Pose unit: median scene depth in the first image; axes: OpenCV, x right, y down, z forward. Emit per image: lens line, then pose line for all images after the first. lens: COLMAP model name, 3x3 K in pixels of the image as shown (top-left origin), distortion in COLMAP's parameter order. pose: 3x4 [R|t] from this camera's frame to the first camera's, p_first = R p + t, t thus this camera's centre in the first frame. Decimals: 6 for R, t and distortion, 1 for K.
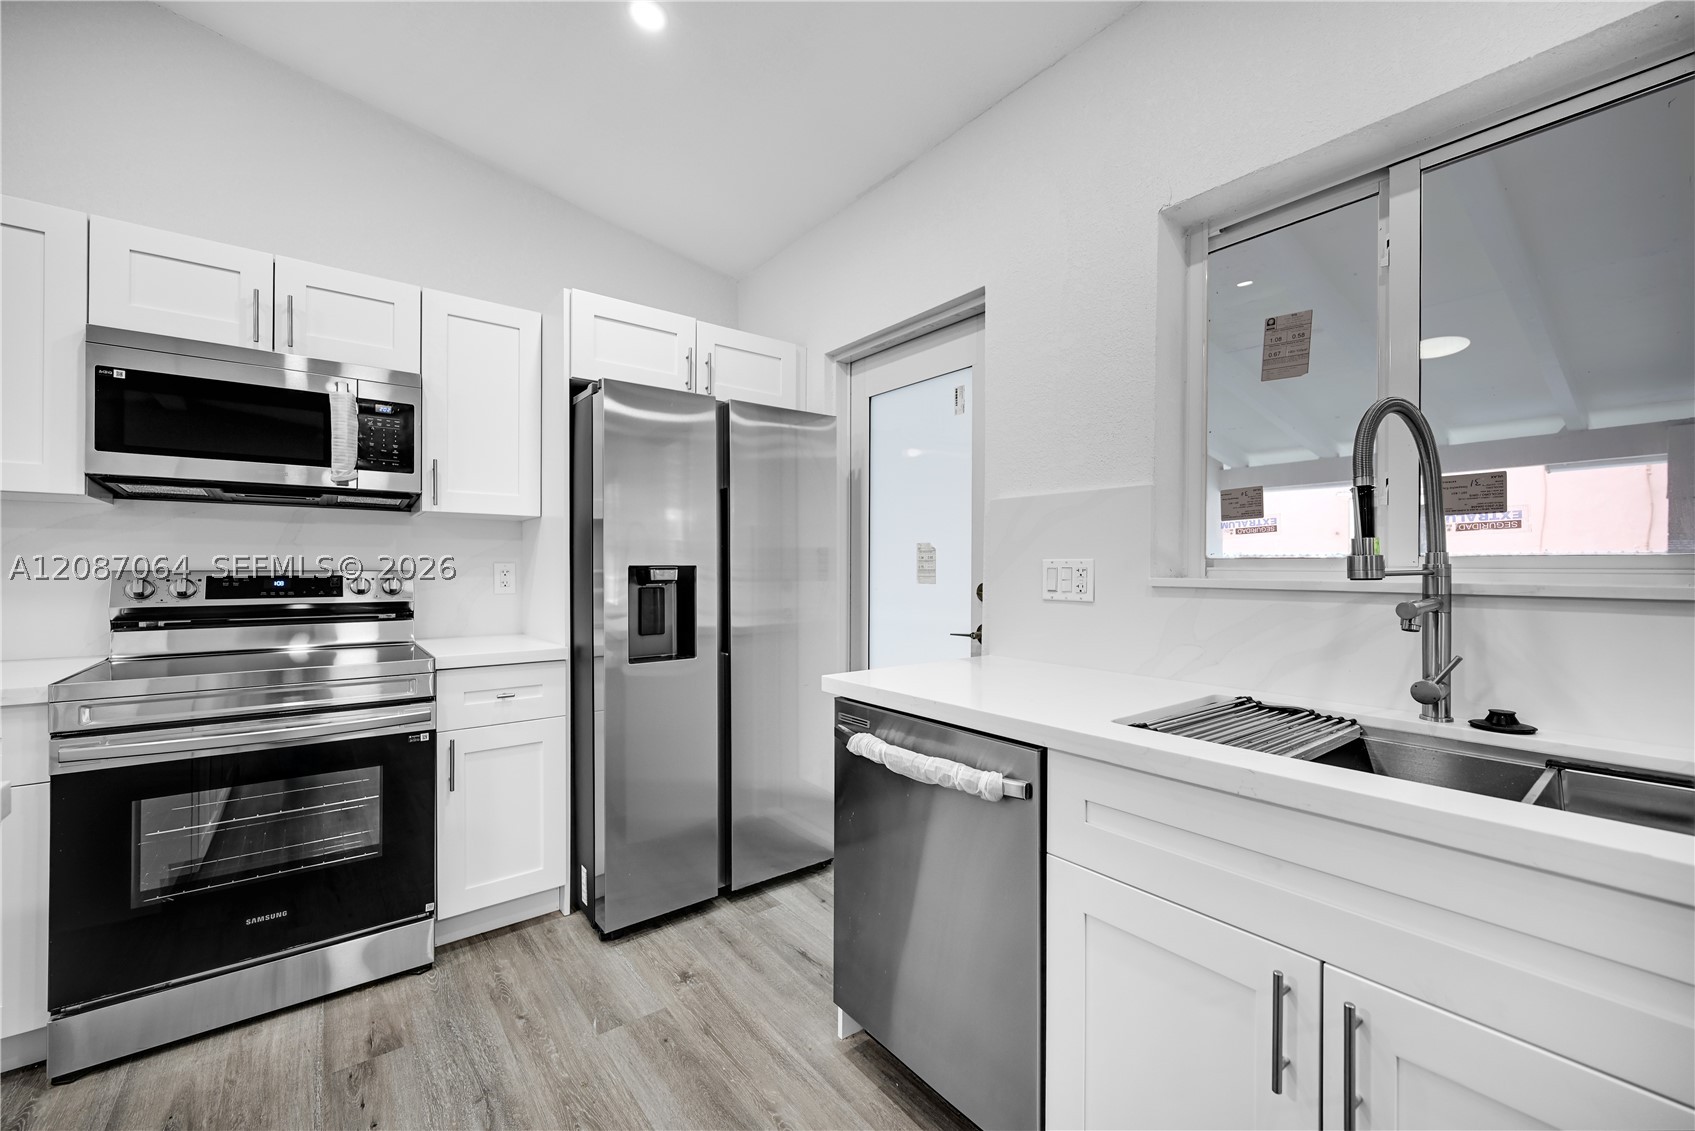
lens RADIAL K [[680.4, 0, 851.2], [0, 680.4, 569.2], [0, 0, 1]] dist [0.001127, -0.000289]
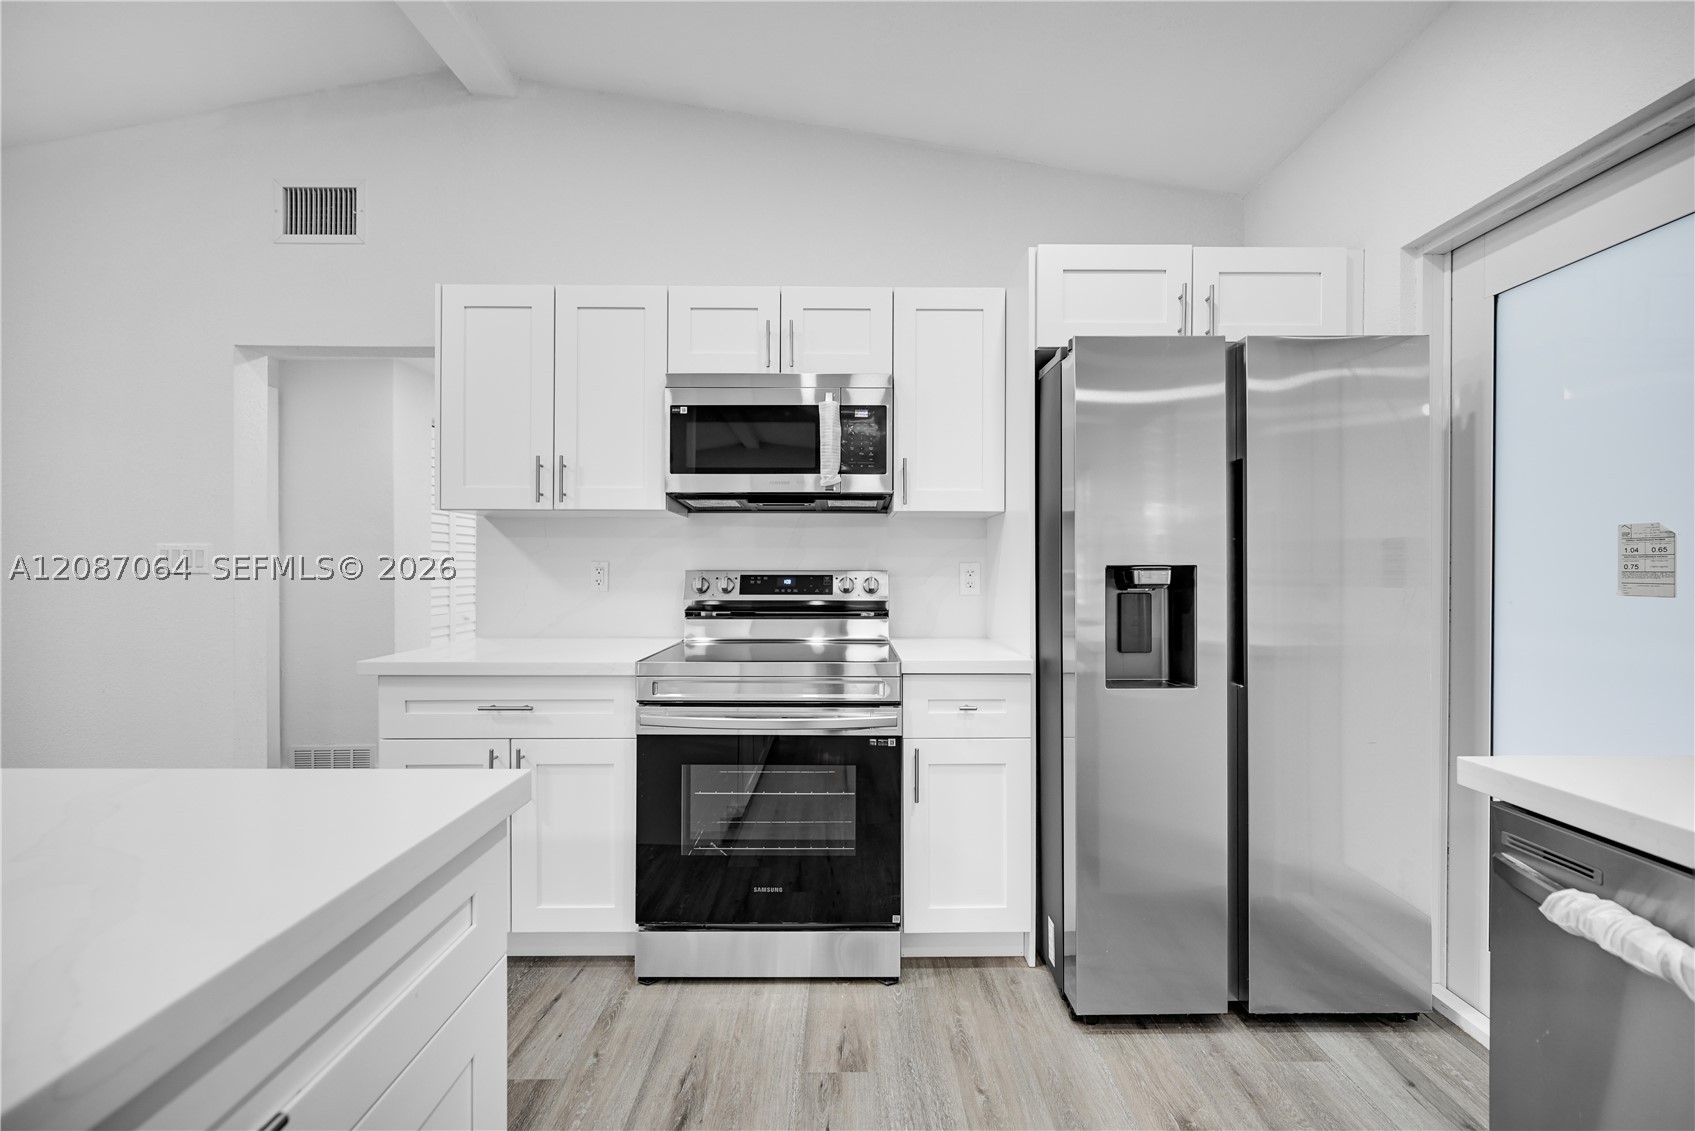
lens RADIAL K [[680.4, 0, 849.6], [0, 680.4, 569.4], [0, 0, 1]] dist [0.001127, -0.000289]
pose [[0.791187, 0.001541, -0.611572, -0.075889], [-0.001025, 0.999999, 0.001193, -0.001034], [0.611573, -0.000317, 0.791188, 0.182155]]
